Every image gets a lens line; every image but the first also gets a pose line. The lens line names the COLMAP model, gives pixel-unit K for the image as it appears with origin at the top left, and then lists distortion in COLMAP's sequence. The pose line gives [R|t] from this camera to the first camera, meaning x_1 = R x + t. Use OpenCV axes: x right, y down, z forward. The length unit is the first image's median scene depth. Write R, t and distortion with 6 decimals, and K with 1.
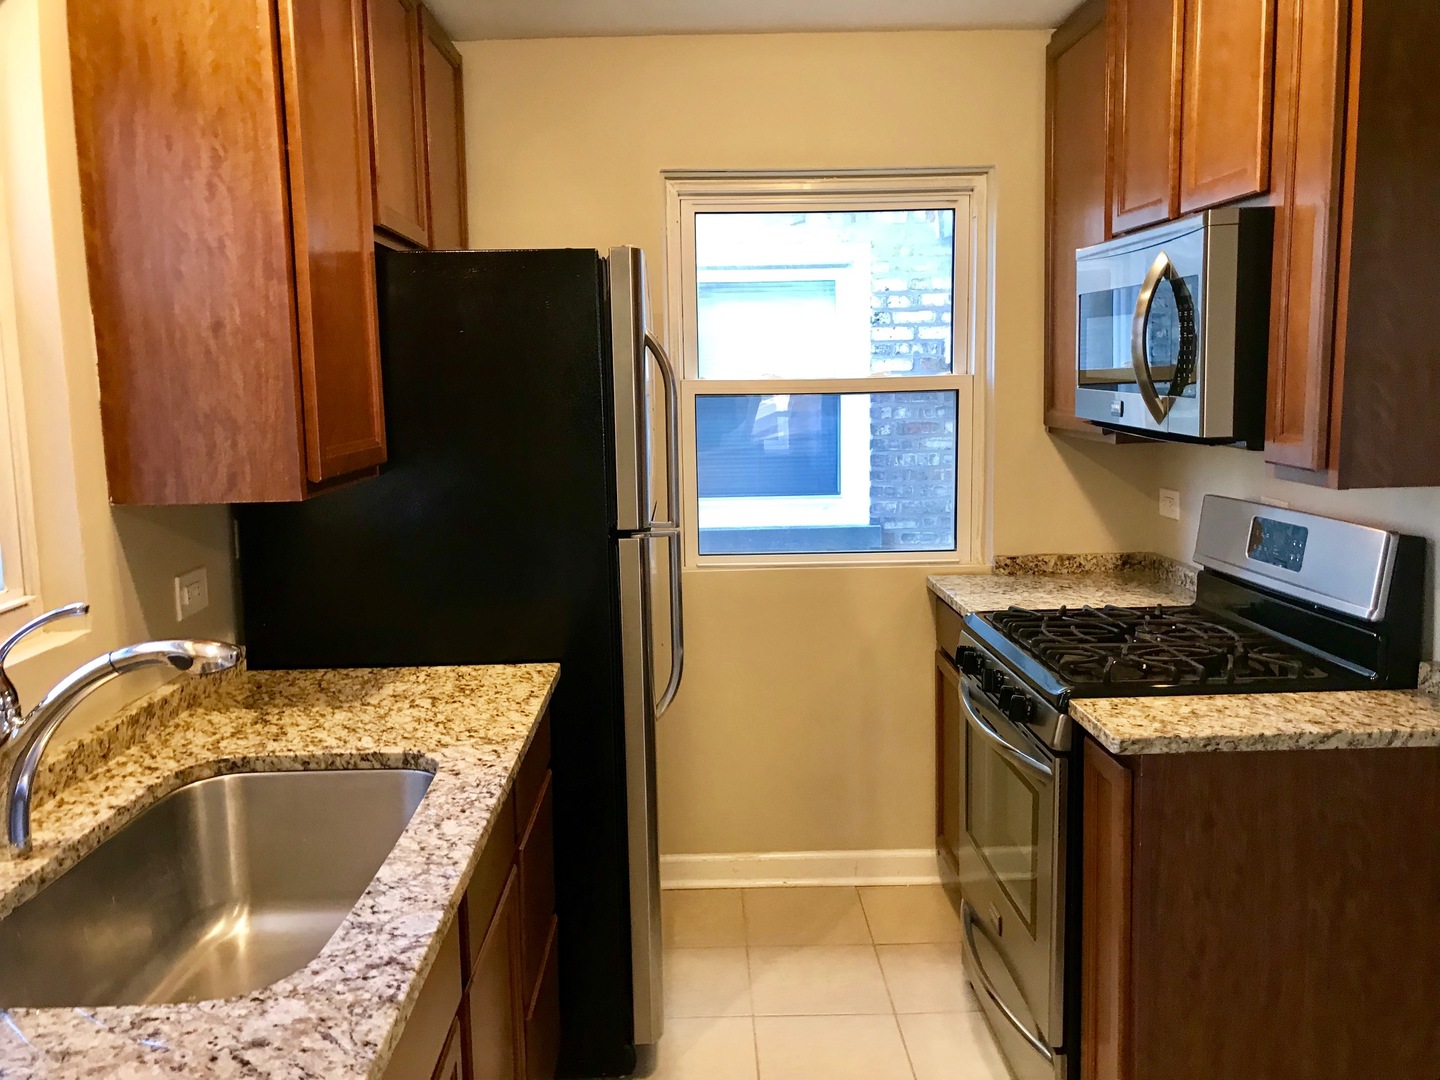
lens RADIAL K [[1183.3, 0, 720.8], [0, 1183.3, 544.7], [0, 0, 1]] dist [0.040100, -0.044102]
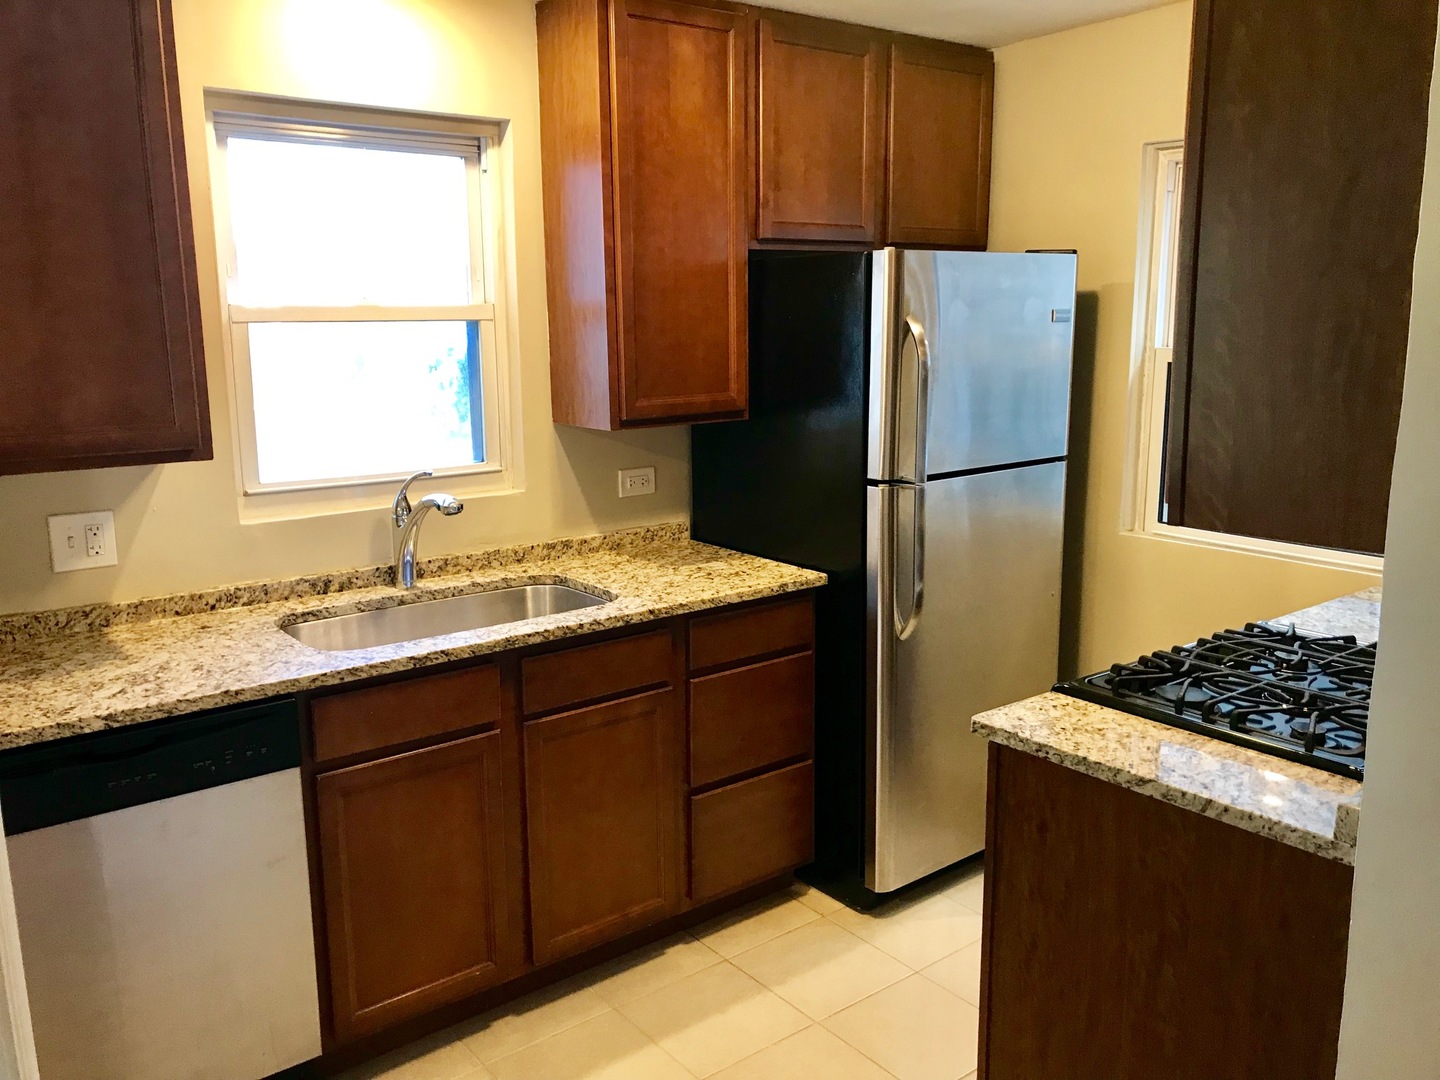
lens RADIAL K [[1183.3, 0, 725.3], [0, 1183.3, 532.8], [0, 0, 1]] dist [0.040100, -0.044102]
pose [[0.599241, 0.166163, -0.783135, 1.020509], [-0.119876, 0.985818, 0.117440, -0.106823], [0.791543, 0.023505, 0.610661, 0.148392]]
